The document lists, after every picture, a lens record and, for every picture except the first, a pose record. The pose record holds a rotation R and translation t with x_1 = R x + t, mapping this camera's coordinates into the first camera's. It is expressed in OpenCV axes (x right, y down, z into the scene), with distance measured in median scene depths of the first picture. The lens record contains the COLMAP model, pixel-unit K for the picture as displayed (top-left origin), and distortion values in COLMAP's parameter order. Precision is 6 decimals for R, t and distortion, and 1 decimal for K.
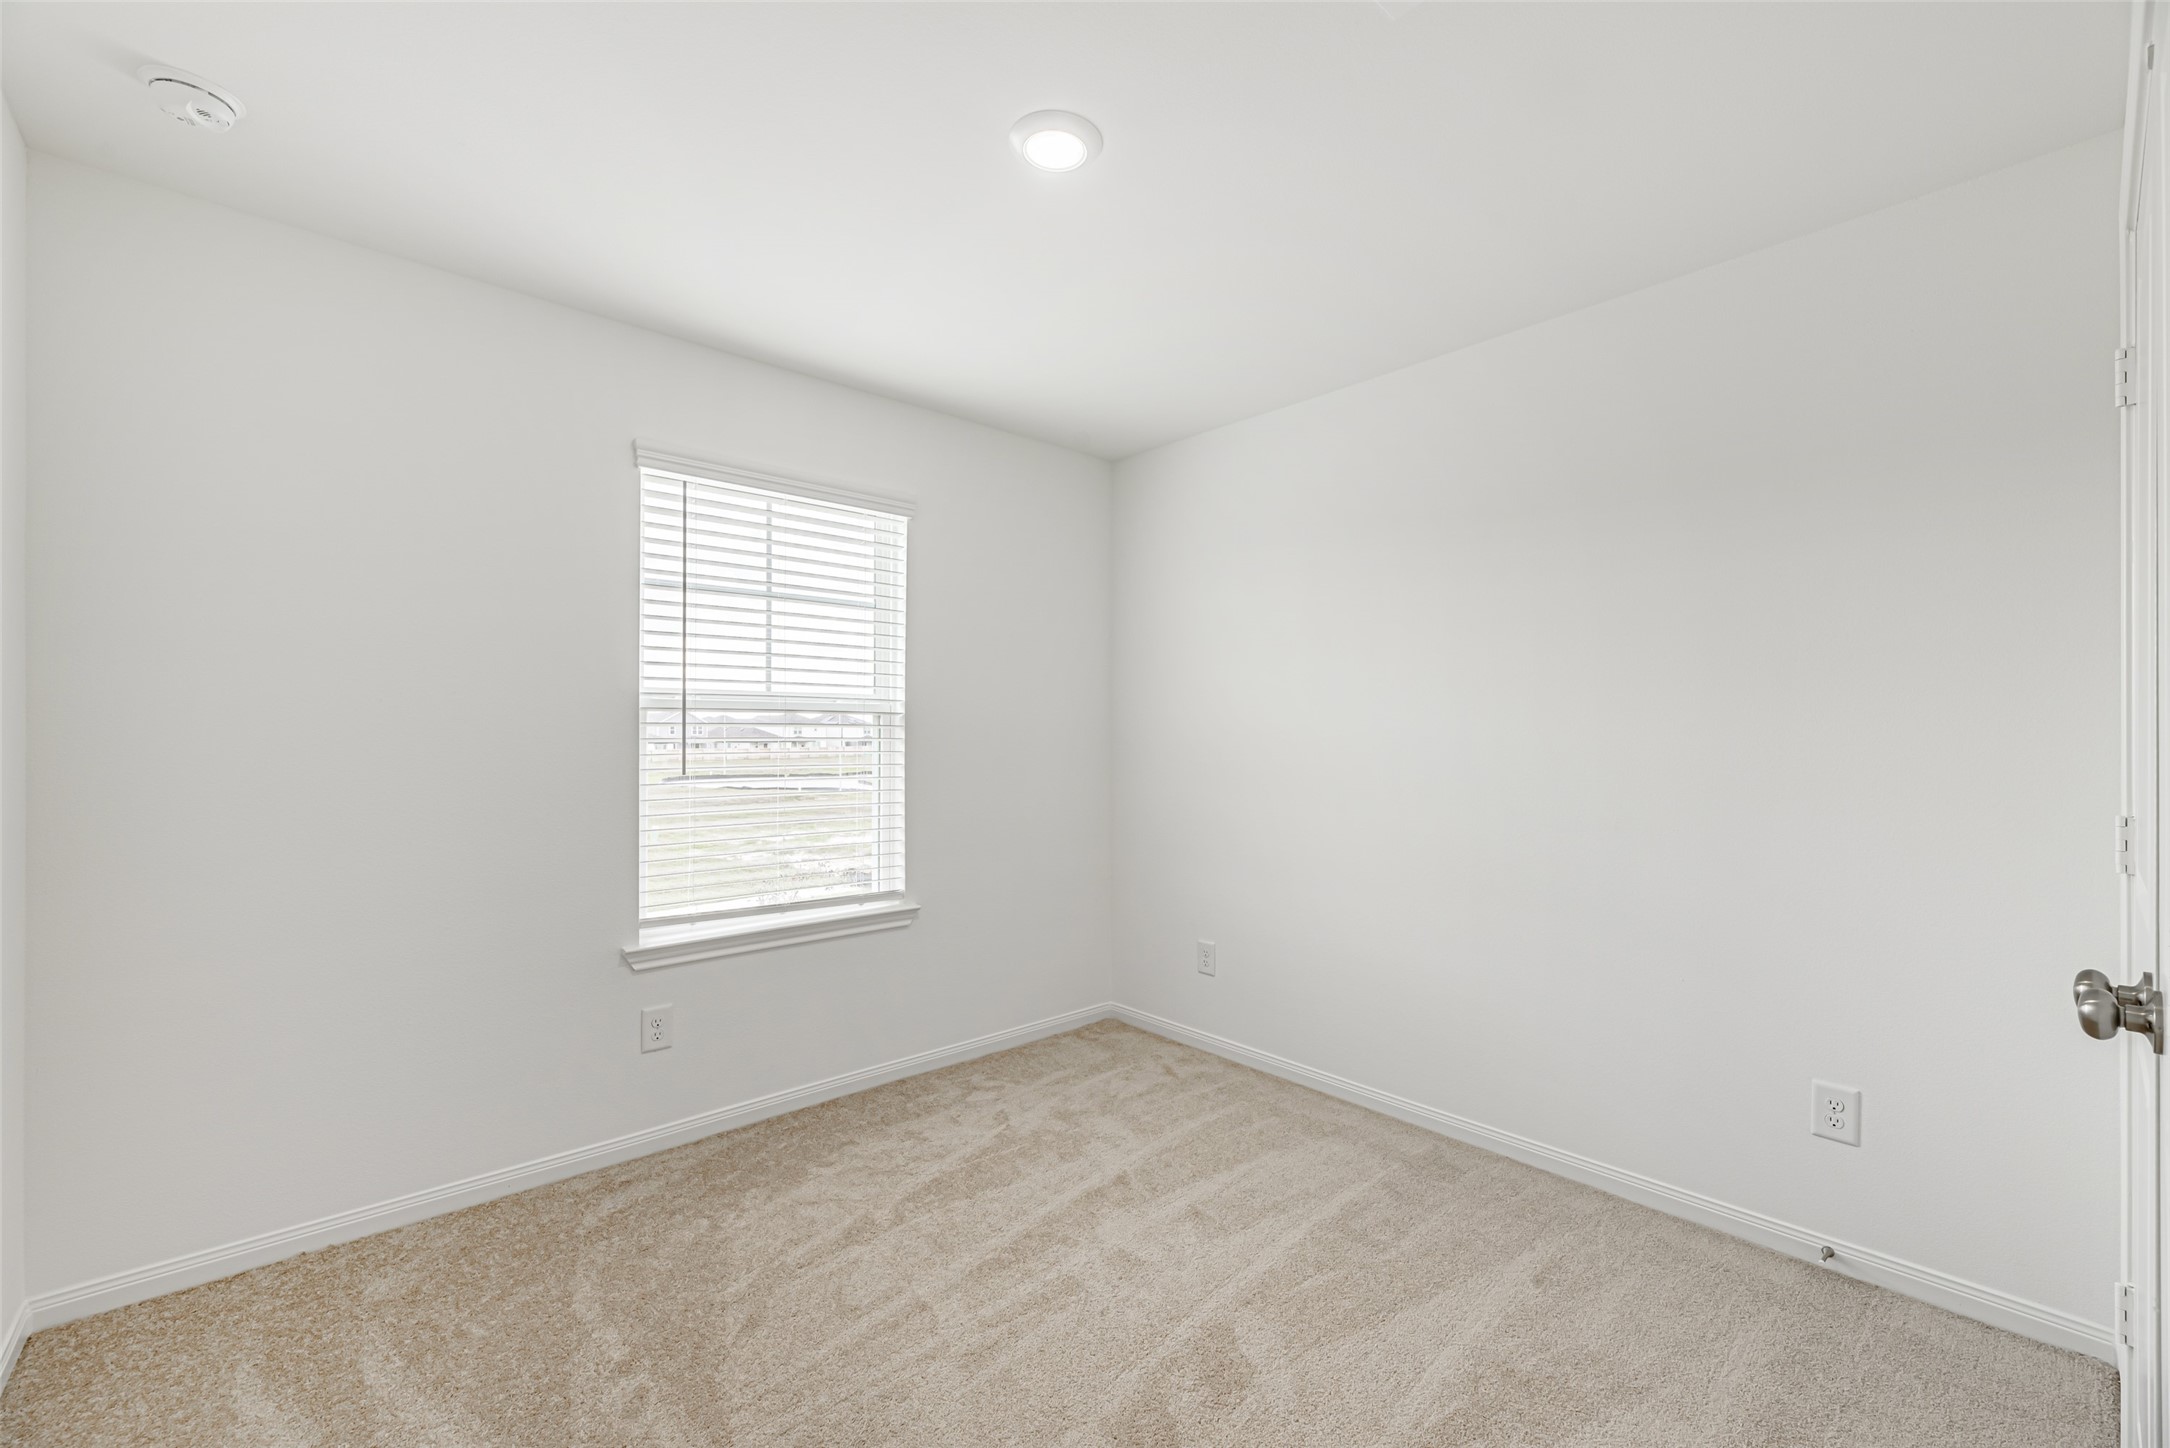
lens RADIAL K [[928.4, 0, 1085.0], [0, 928.4, 724.0], [0, 0, 1]] dist [-0.000067, 0.000007]
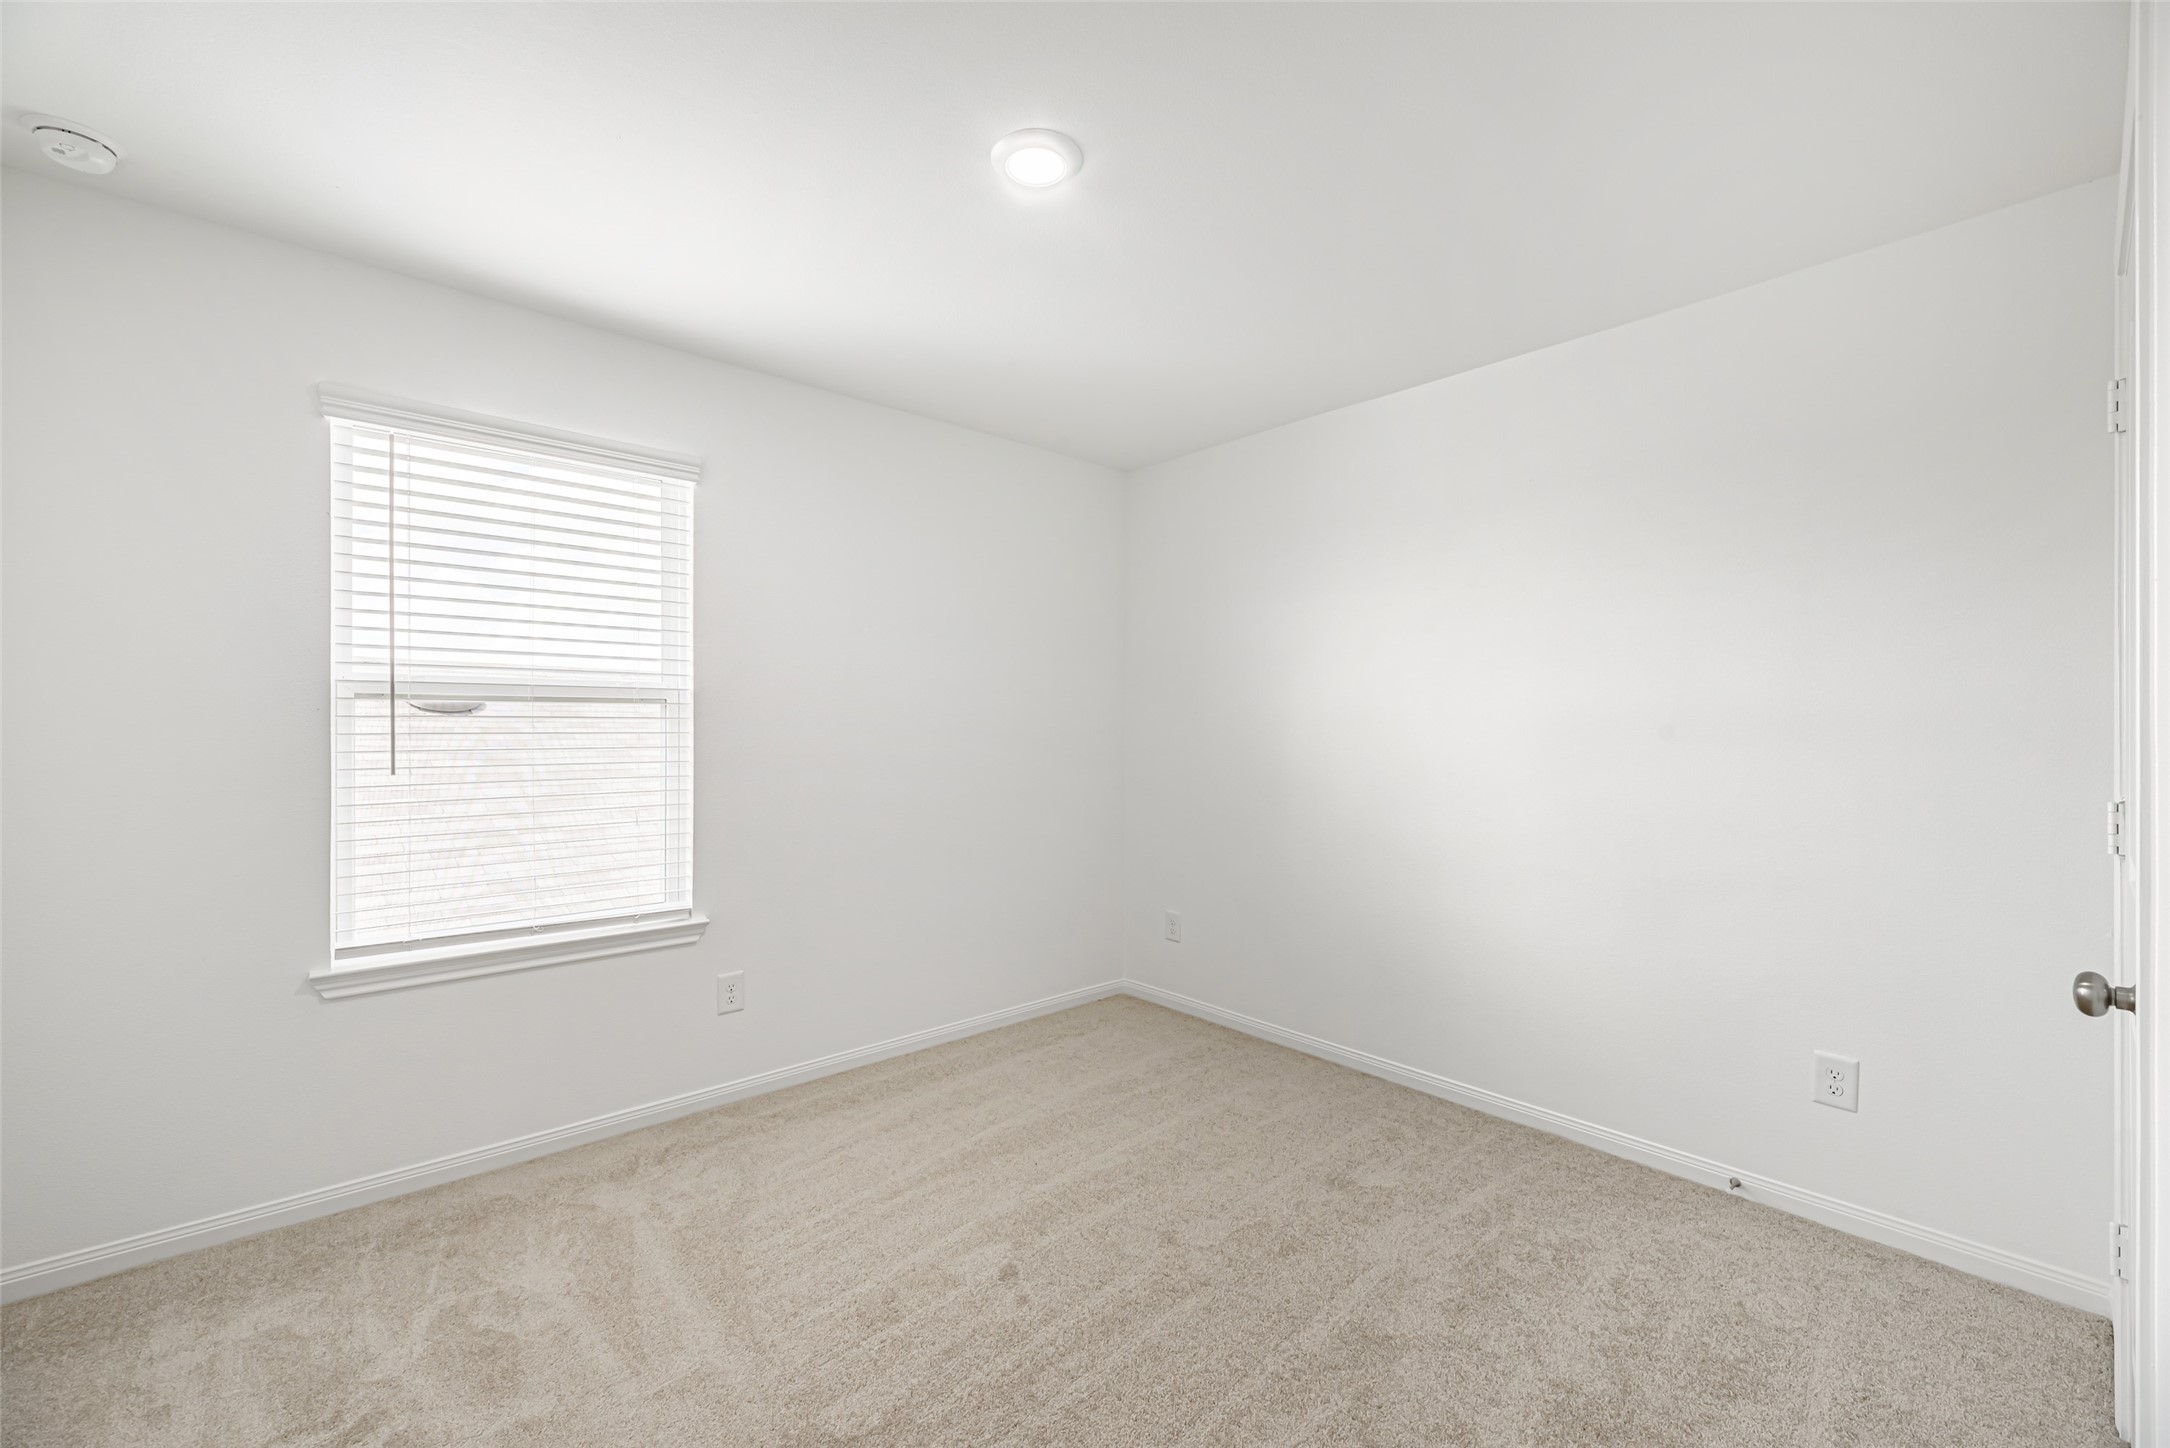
lens RADIAL K [[854.4, 0, 1080.3], [0, 854.4, 728.1], [0, 0, 1]] dist [-0.000247, 0.000027]
pose [[0.999060, 0.001977, -0.043303, 0.220467], [-0.001525, 0.999944, 0.010454, 0.002301], [0.043322, -0.010378, 0.999007, 0.204814]]
